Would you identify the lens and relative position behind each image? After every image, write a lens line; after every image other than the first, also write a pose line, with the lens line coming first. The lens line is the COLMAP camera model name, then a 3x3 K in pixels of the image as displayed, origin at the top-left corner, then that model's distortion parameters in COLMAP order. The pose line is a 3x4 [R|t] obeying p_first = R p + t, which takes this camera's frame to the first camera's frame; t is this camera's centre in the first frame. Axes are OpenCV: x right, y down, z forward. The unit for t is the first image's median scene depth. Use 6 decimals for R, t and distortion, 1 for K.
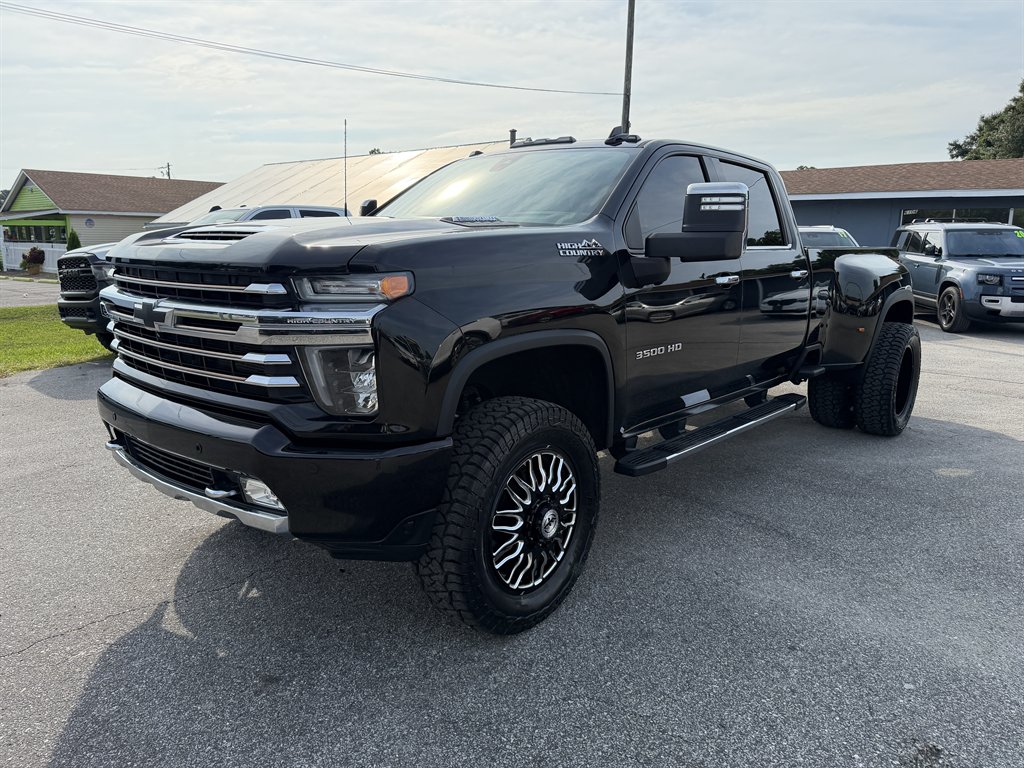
lens RADIAL K [[718.0, 0, 511.9], [0, 718.0, 382.4], [0, 0, 1]] dist [0.050463, -0.063720]
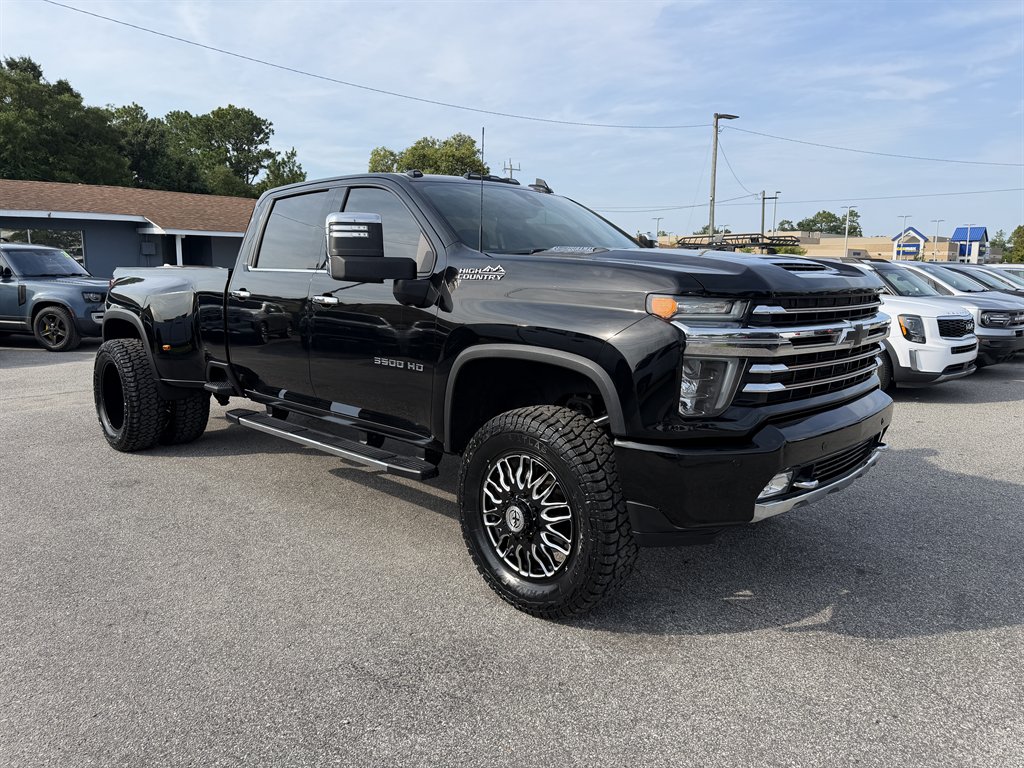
lens RADIAL K [[718.0, 0, 511.6], [0, 718.0, 383.5], [0, 0, 1]] dist [0.050463, -0.063720]
pose [[0.077511, -0.165306, 0.983192, -1.492369], [0.186140, 0.971218, 0.148618, -0.257354], [-0.979461, 0.171491, 0.106051, 1.250806]]
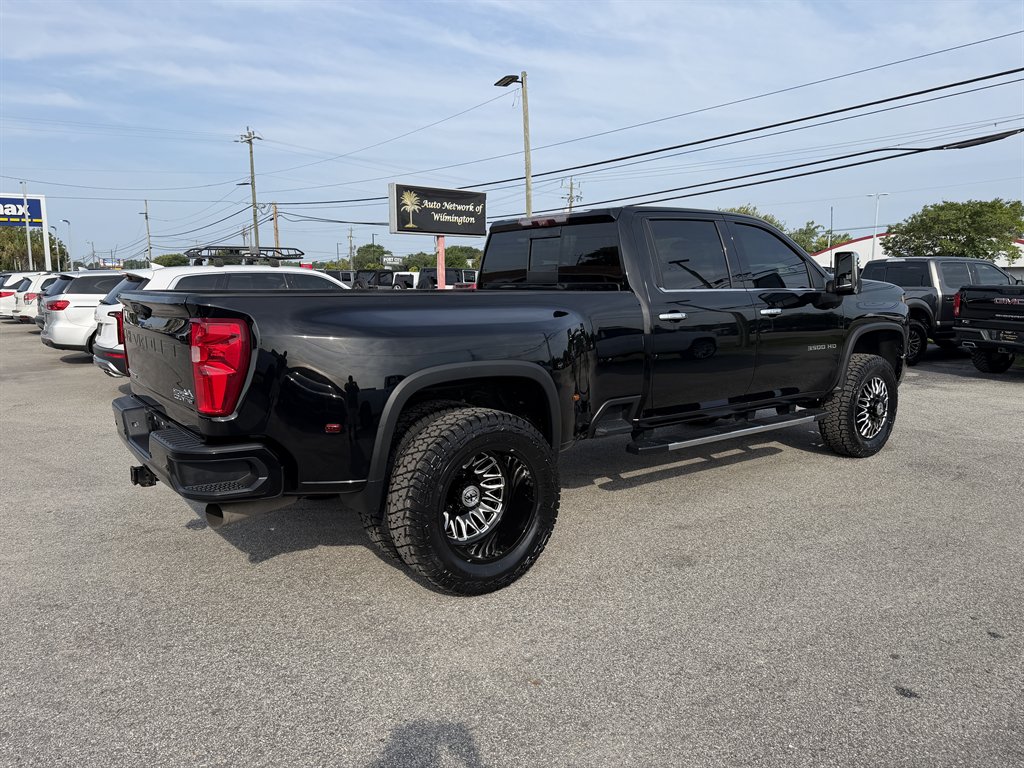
lens RADIAL K [[718.0, 0, 519.7], [0, 718.0, 393.5], [0, 0, 1]] dist [0.050463, -0.063720]
pose [[-0.978296, -0.046413, 0.201947, 0.129109], [0.025407, 0.940369, 0.339205, -0.715906], [-0.205649, 0.336974, -0.918780, 3.596250]]
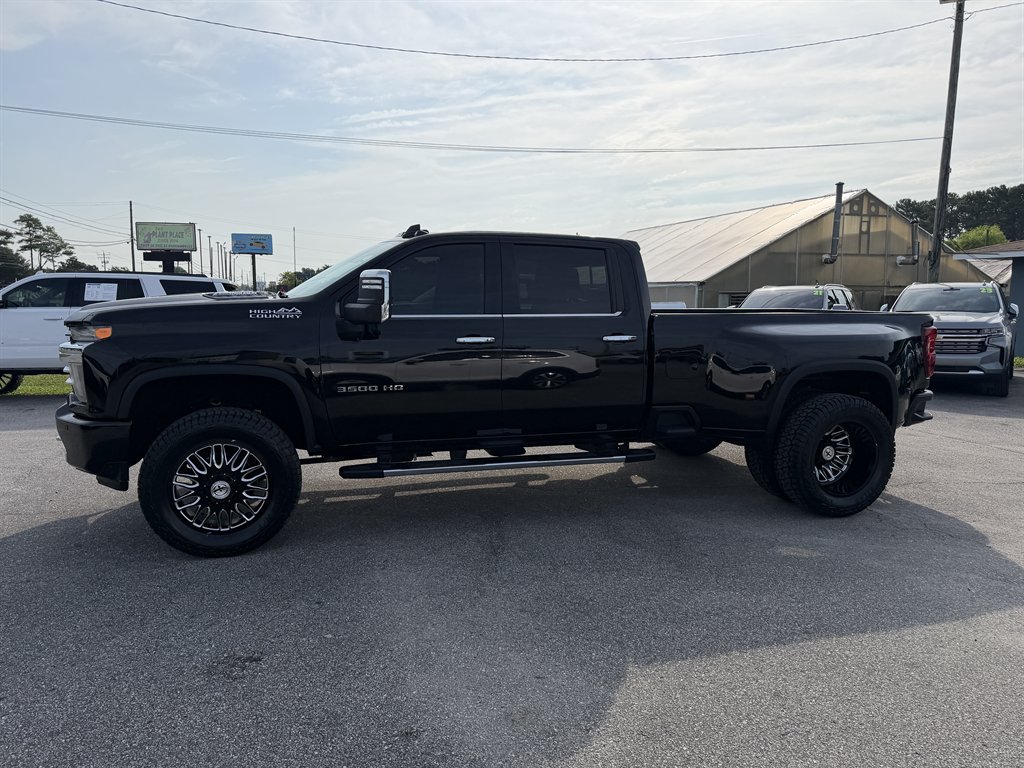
lens RADIAL K [[718.0, 0, 510.4], [0, 718.0, 384.3], [0, 0, 1]] dist [0.050463, -0.063720]
pose [[0.845878, 0.061015, -0.529875, 1.319679], [-0.100079, 0.993947, -0.045310, -0.021210], [0.523903, 0.091356, 0.846865, -0.019403]]
